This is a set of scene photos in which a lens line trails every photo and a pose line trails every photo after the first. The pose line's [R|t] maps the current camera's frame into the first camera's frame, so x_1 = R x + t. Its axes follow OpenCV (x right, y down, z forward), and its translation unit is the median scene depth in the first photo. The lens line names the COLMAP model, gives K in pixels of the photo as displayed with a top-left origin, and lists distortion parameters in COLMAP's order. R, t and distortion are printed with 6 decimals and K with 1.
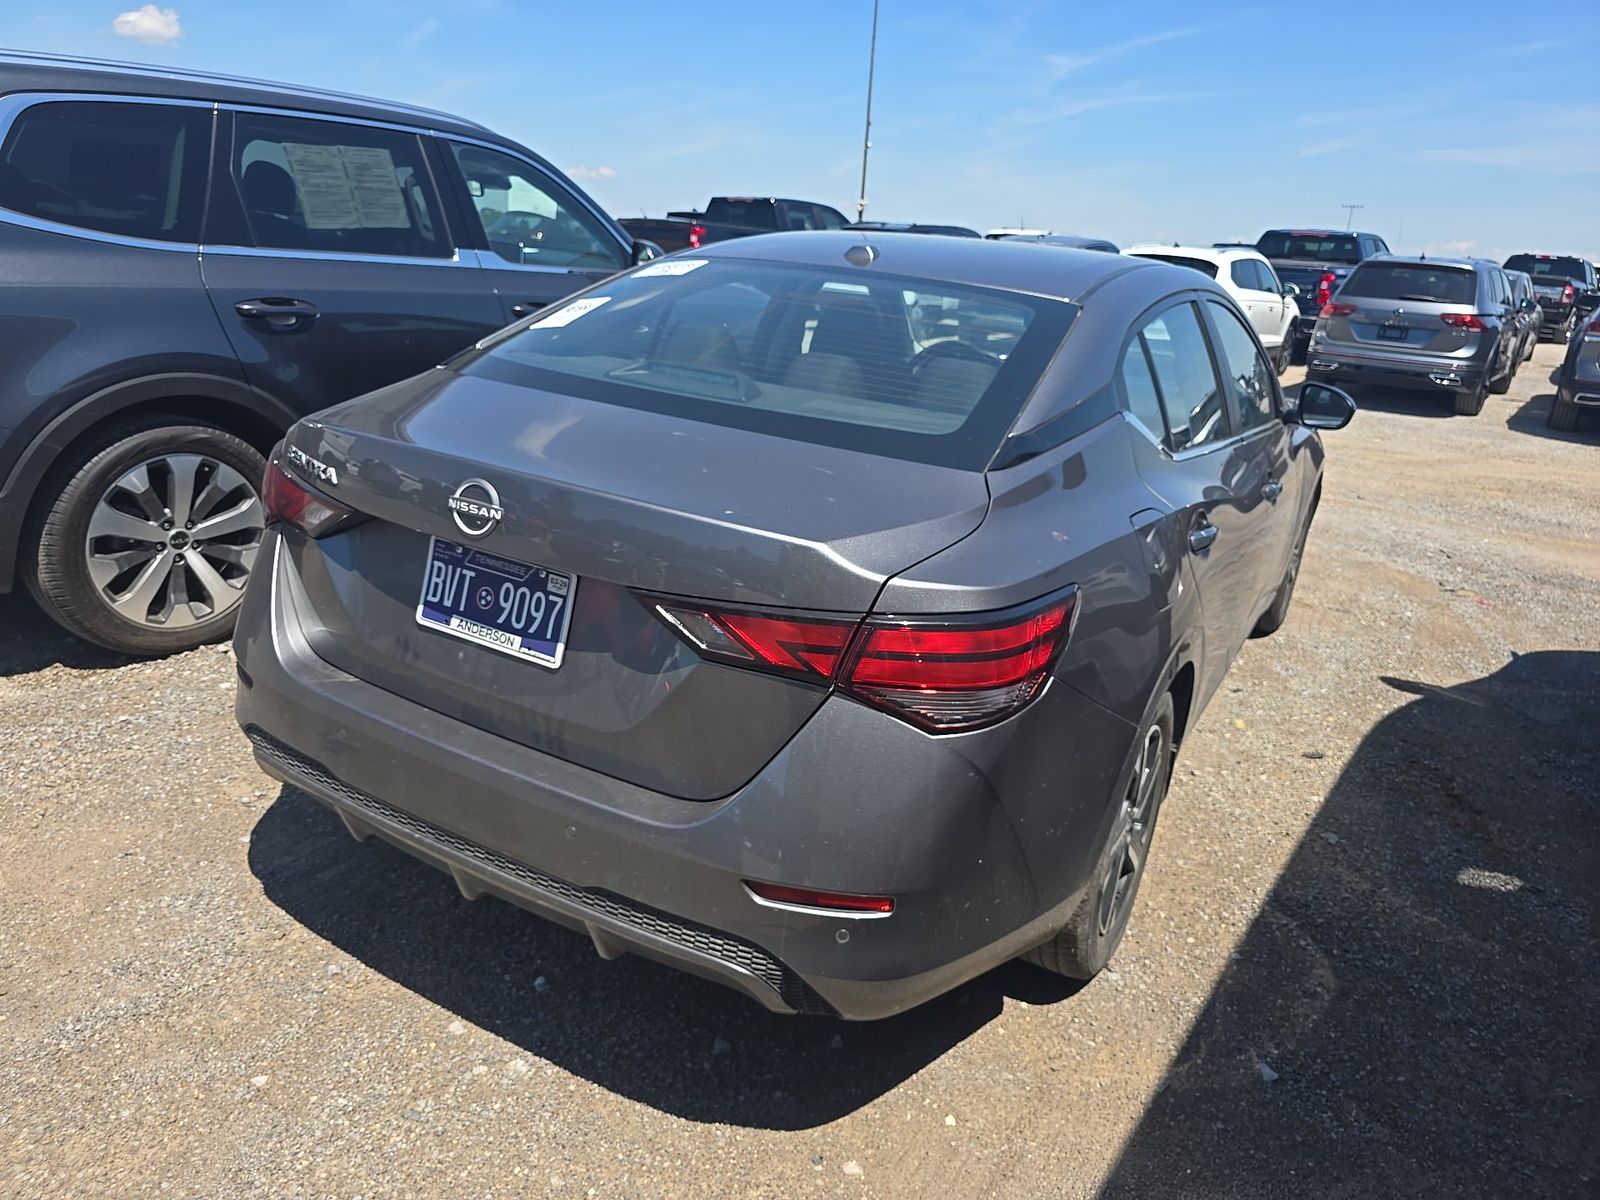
lens RADIAL K [[1078.0, 0, 804.1], [0, 1078.0, 606.7], [0, 0, 1]] dist [0.044136, -0.042238]
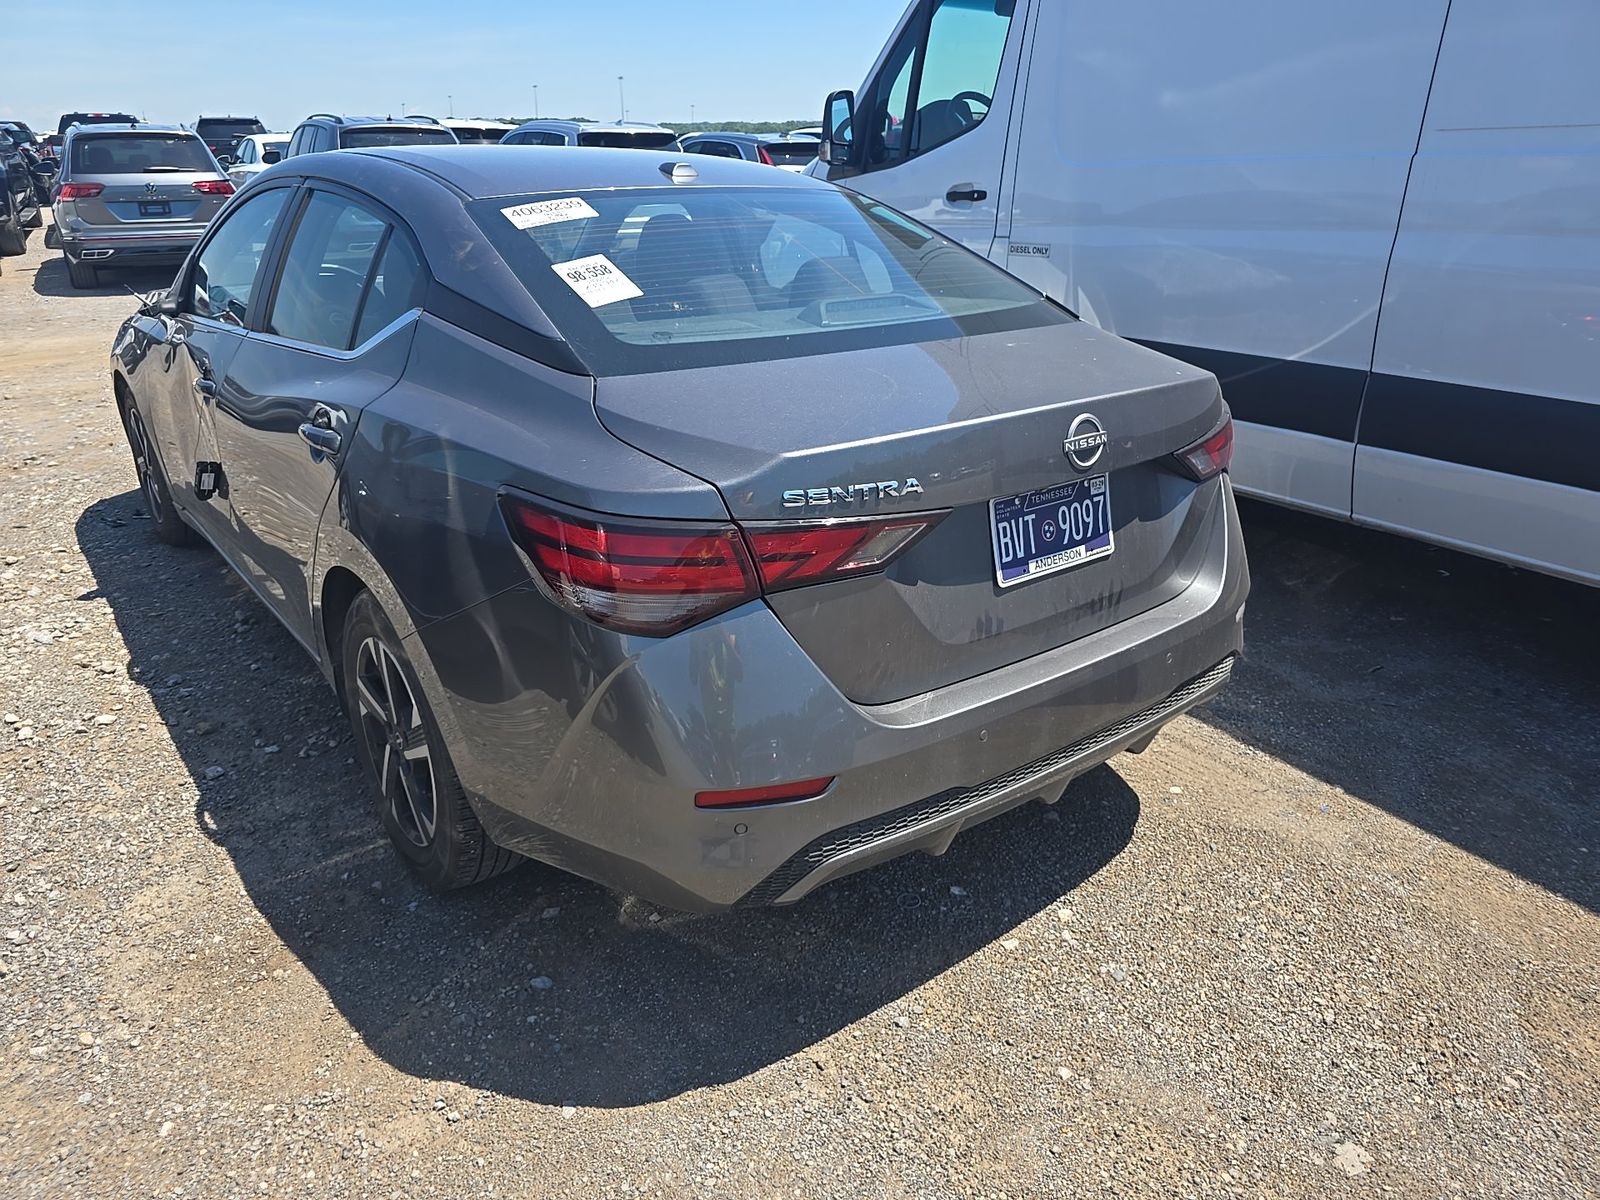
lens RADIAL K [[1078.0, 0, 794.2], [0, 1078.0, 597.6], [0, 0, 1]] dist [0.044136, -0.042238]
pose [[0.374885, -0.419743, 0.826606, -1.293740], [0.327118, 0.894172, 0.305696, -0.356527], [-0.867442, 0.155797, 0.472517, 0.711740]]
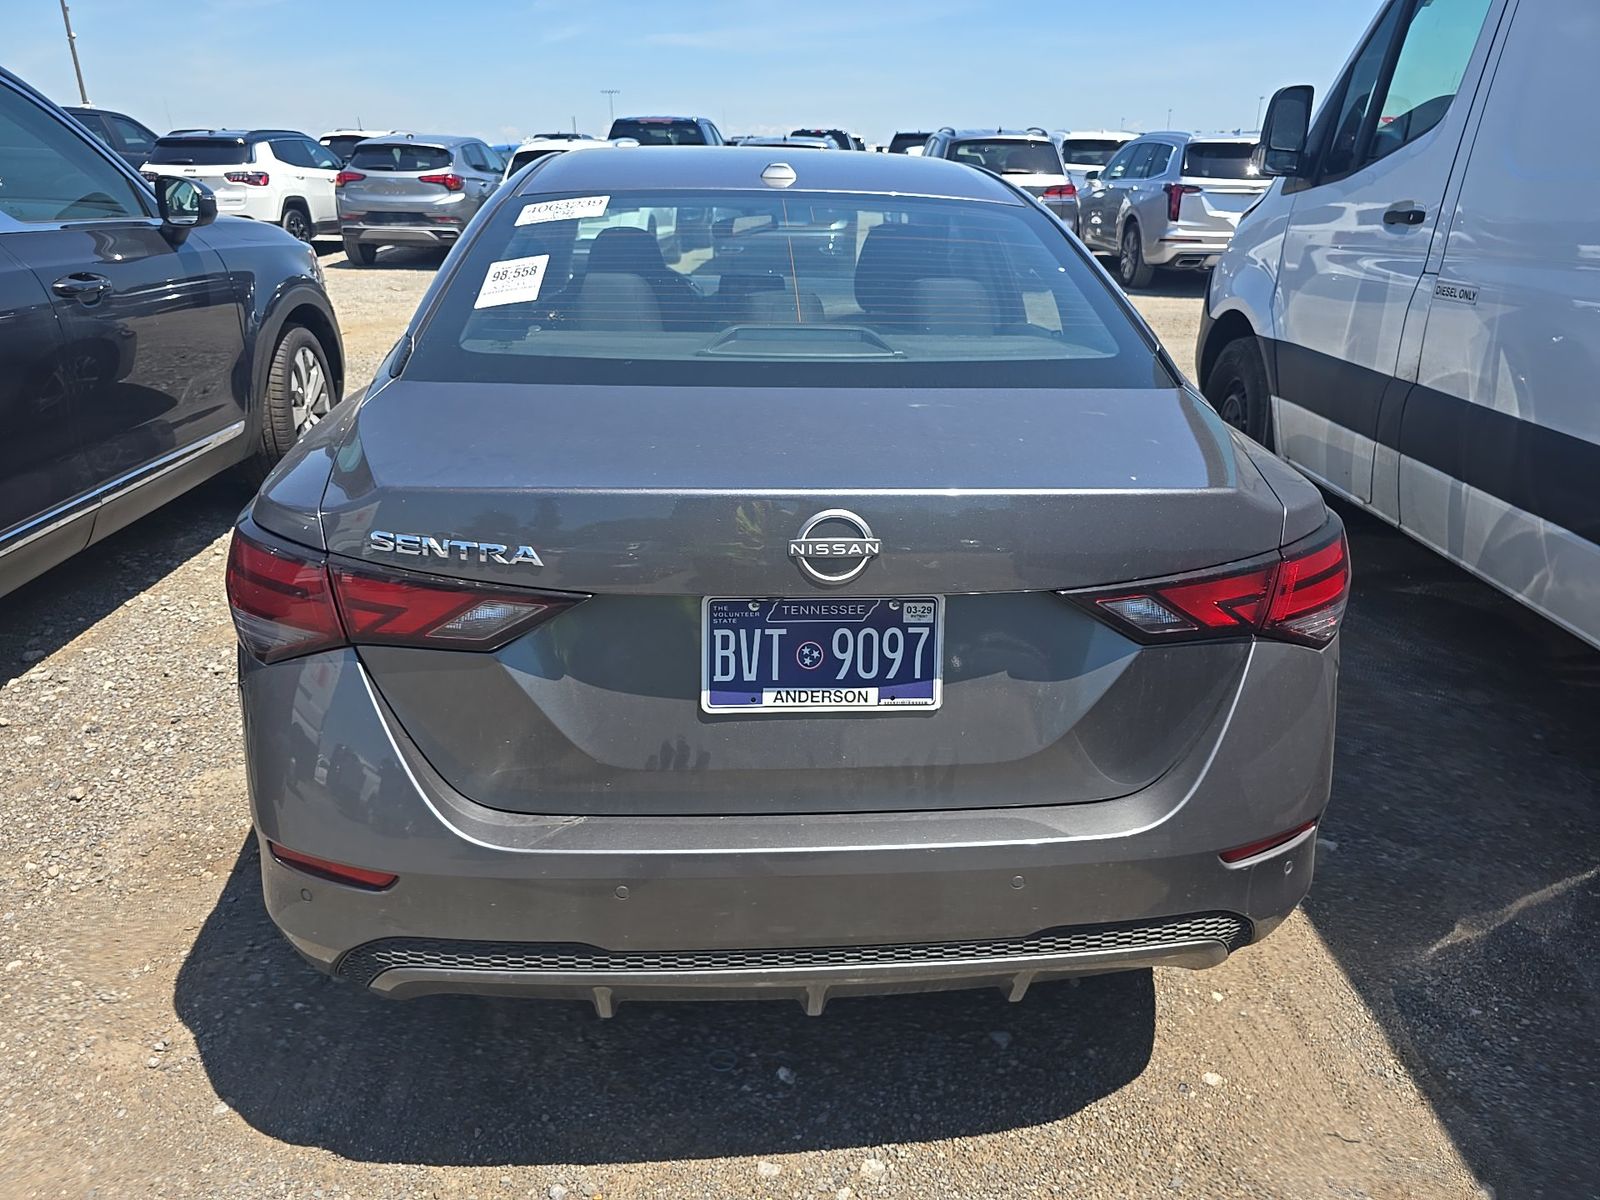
lens RADIAL K [[1078.0, 0, 794.5], [0, 1078.0, 589.3], [0, 0, 1]] dist [0.044136, -0.042238]
pose [[0.824654, -0.266646, 0.498844, -0.679354], [0.229788, 0.963790, 0.135302, -0.163338], [-0.516859, 0.003051, 0.856065, 0.320048]]
